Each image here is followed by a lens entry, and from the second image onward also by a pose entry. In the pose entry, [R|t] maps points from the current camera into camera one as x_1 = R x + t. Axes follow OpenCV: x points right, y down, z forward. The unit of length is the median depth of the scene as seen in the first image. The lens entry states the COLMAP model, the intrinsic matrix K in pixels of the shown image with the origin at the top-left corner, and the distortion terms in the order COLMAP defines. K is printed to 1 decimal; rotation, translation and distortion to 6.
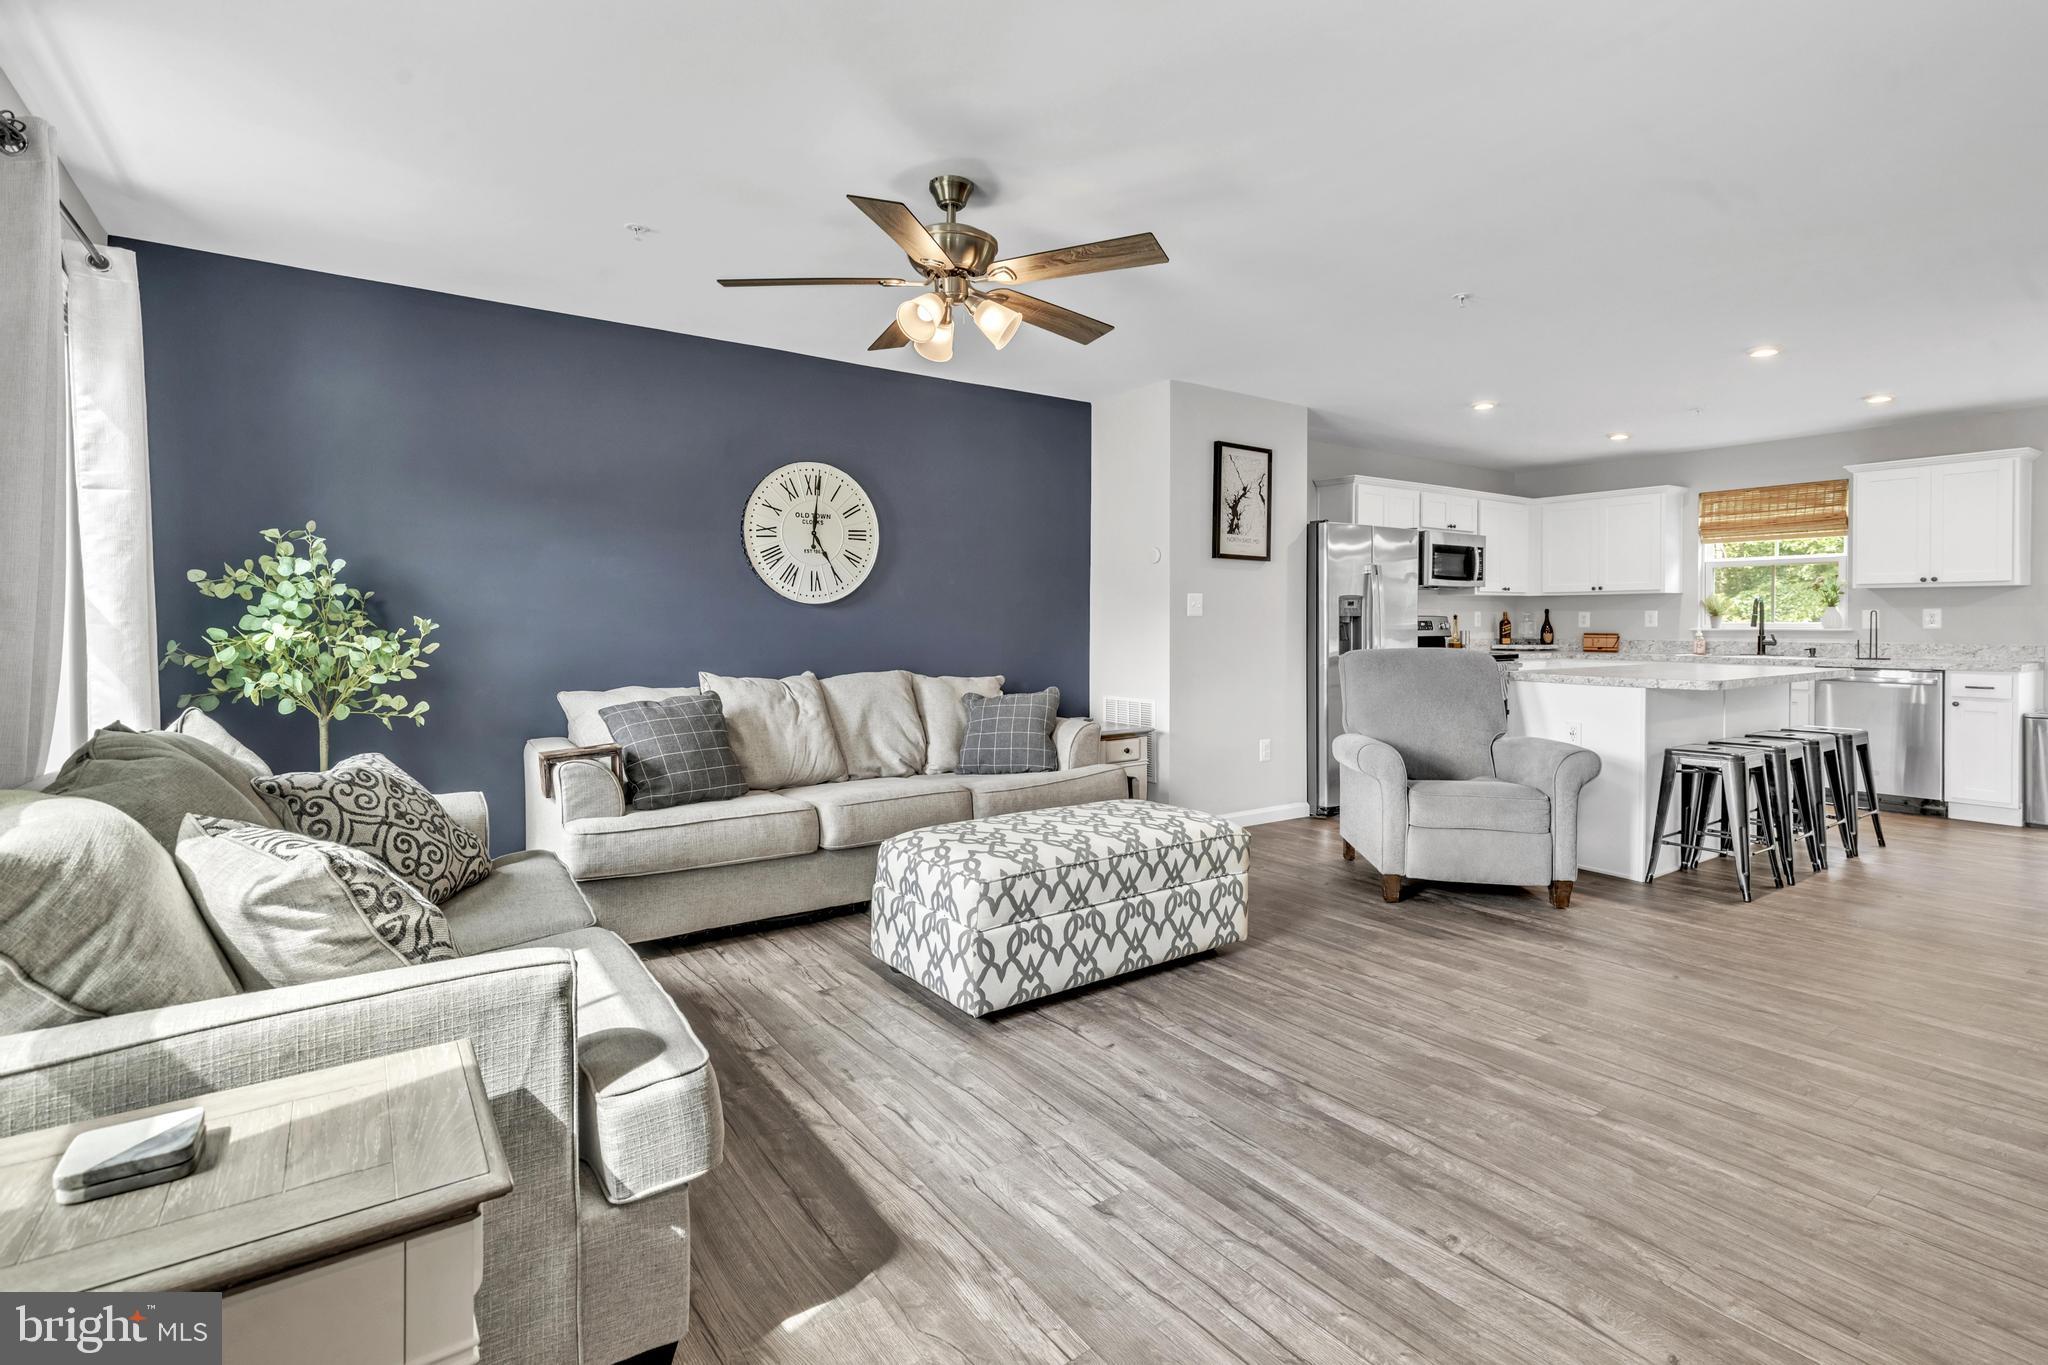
lens RADIAL K [[952.7, 0, 1028.2], [0, 952.7, 634.5], [0, 0, 1]] dist [0.001872, -0.000078]
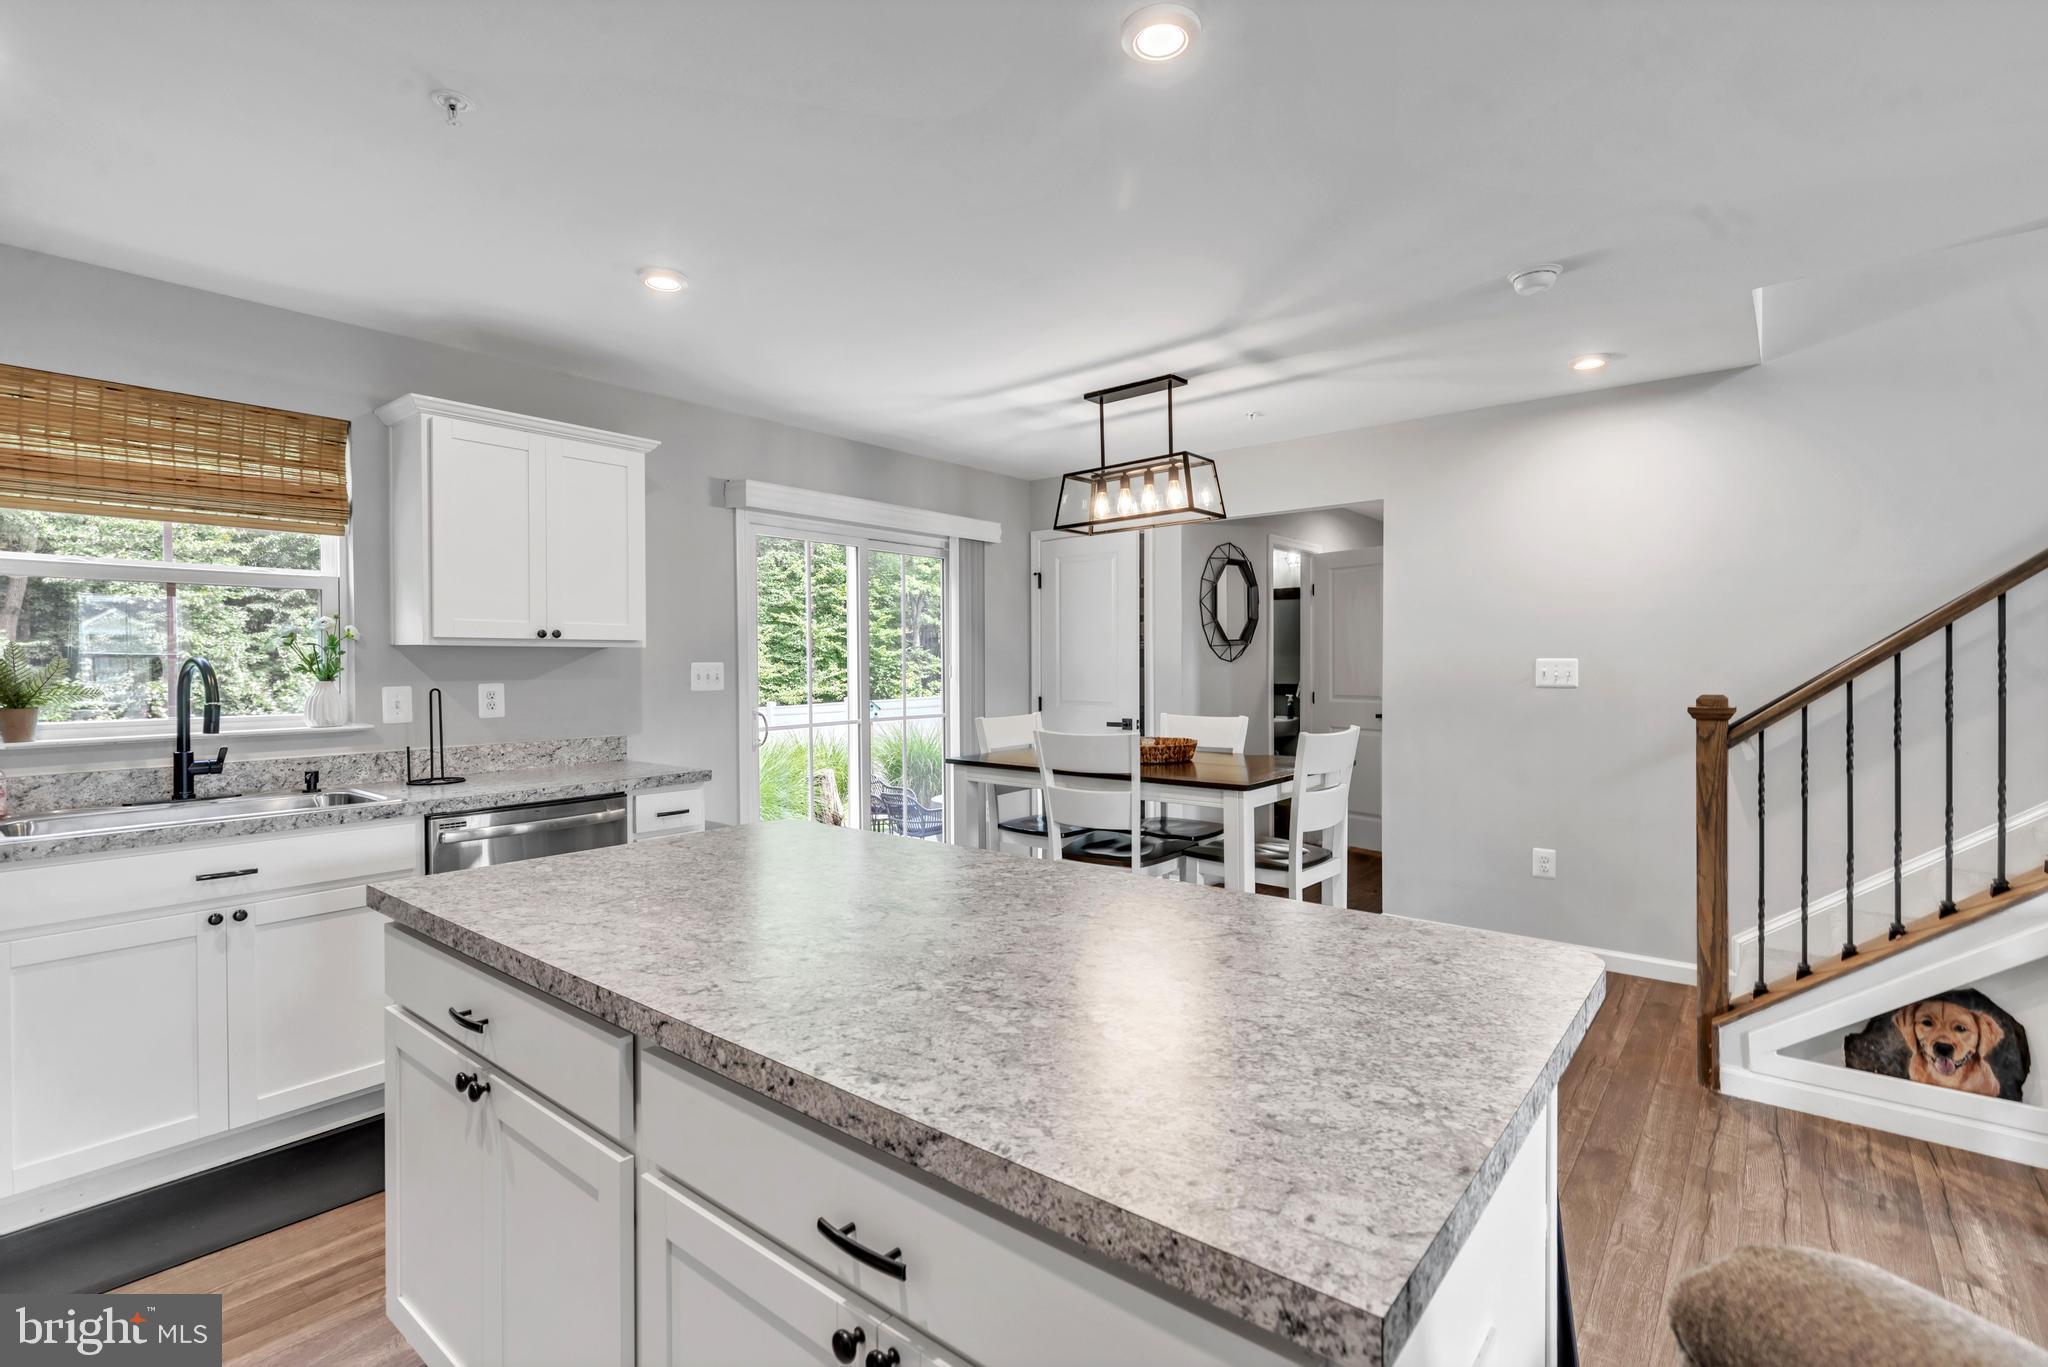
lens RADIAL K [[945.6, 0, 1032.2], [0, 945.6, 673.0], [0, 0, 1]] dist [0.004560, 0.000188]
pose [[-0.276937, -0.010621, 0.960829, 0.352608], [0.017561, 0.999716, 0.016113, -0.042256], [-0.960728, 0.021335, -0.276671, 0.969448]]
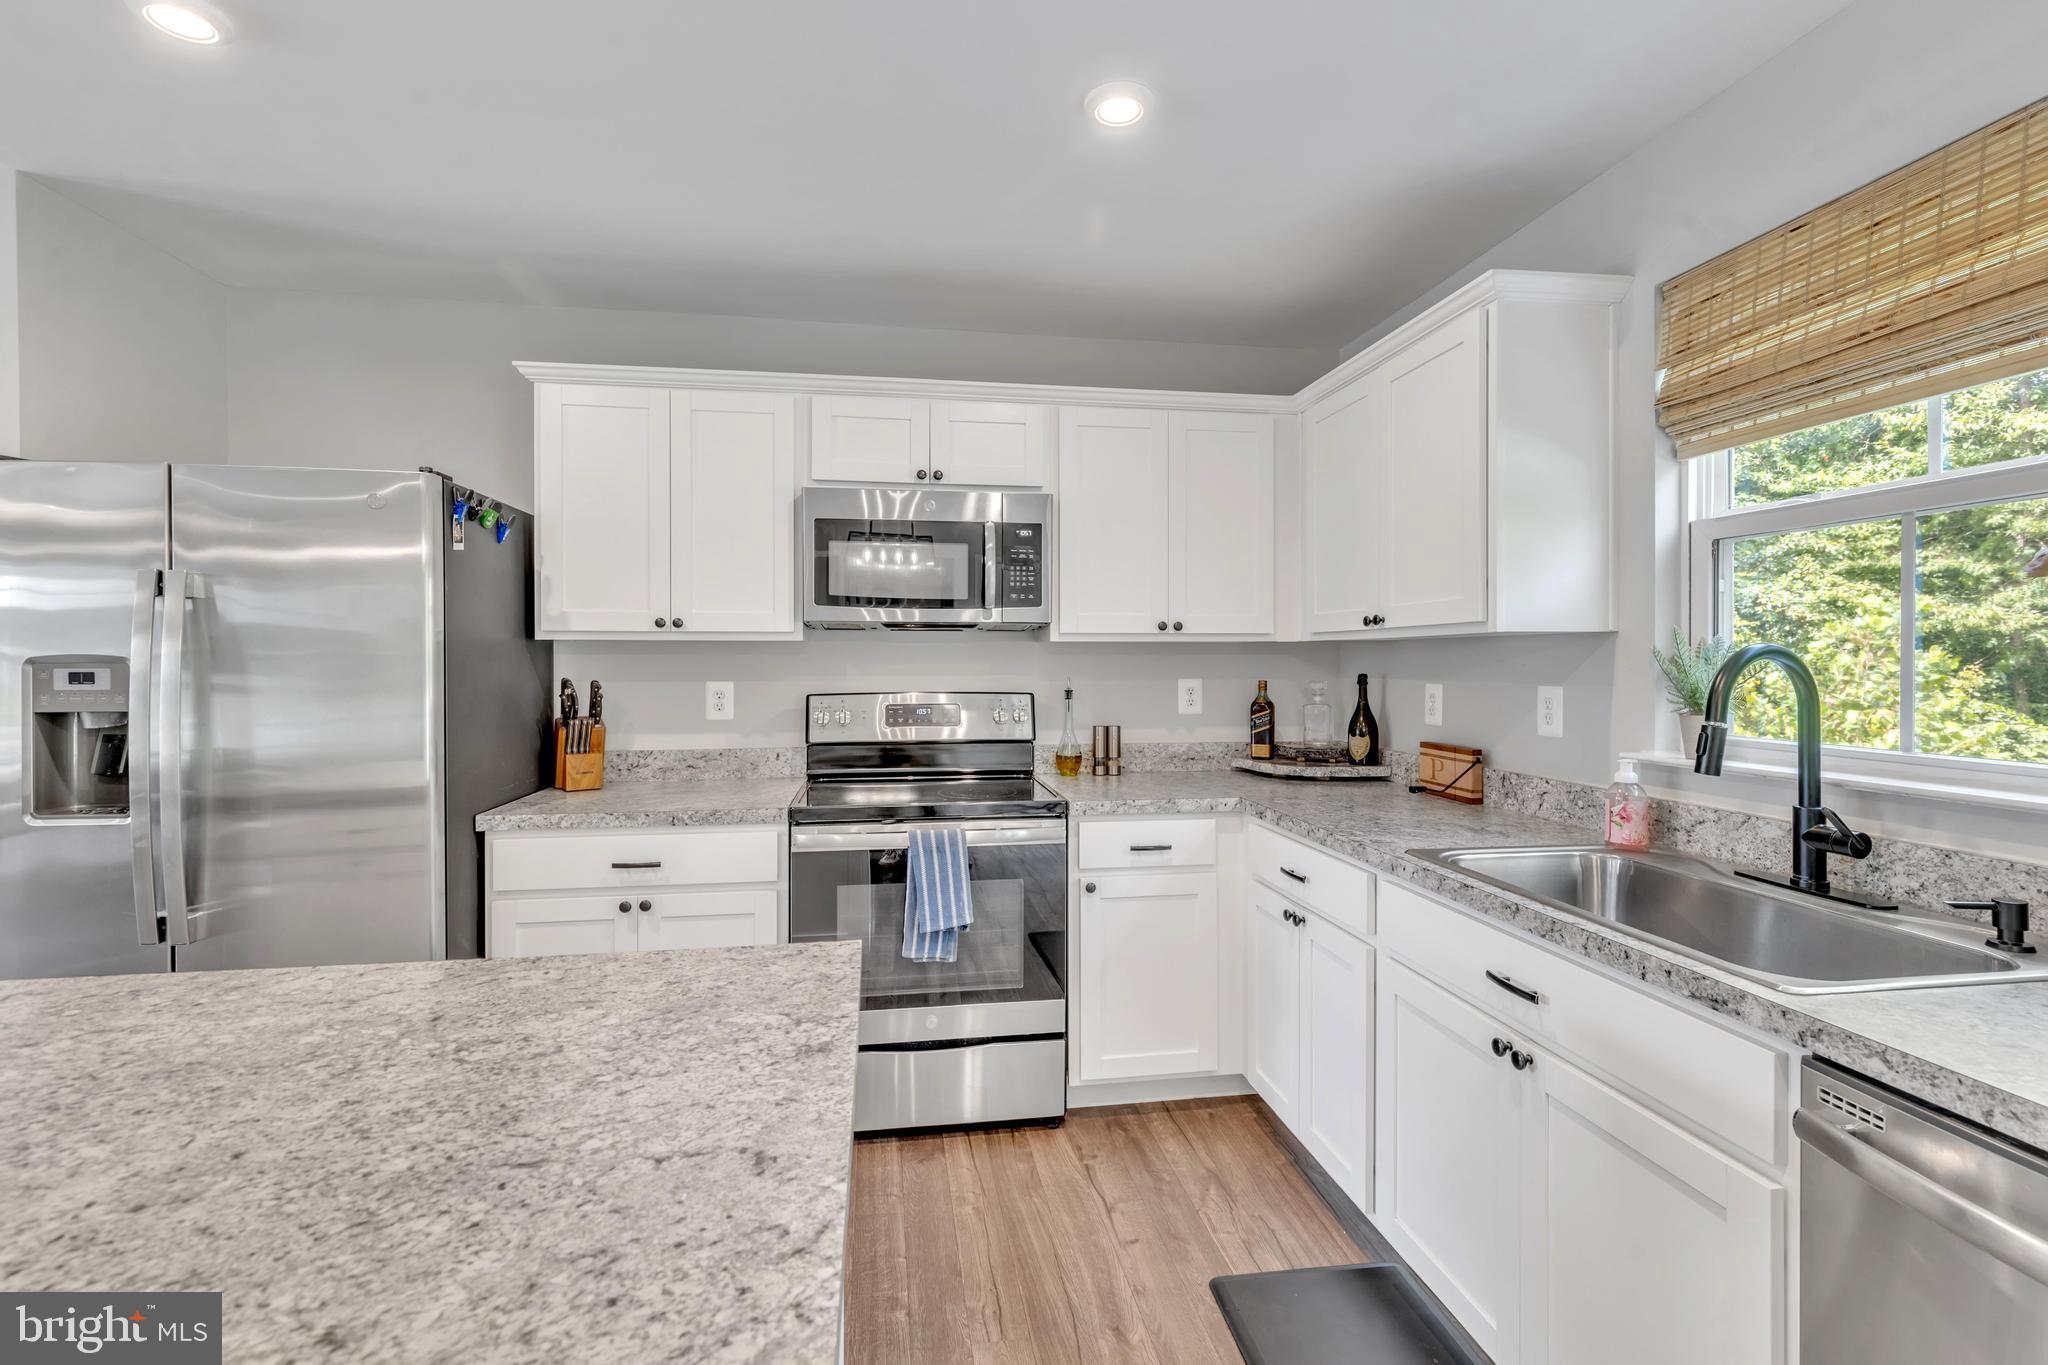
lens RADIAL K [[924.8, 0, 1027.8], [0, 924.8, 667.2], [0, 0, 1]] dist [0.005951, -0.000216]
pose [[0.899004, 0.003778, -0.437923, 0.883718], [-0.007237, 0.999954, -0.006231, -0.039709], [0.437880, 0.008770, 0.898991, 0.896857]]
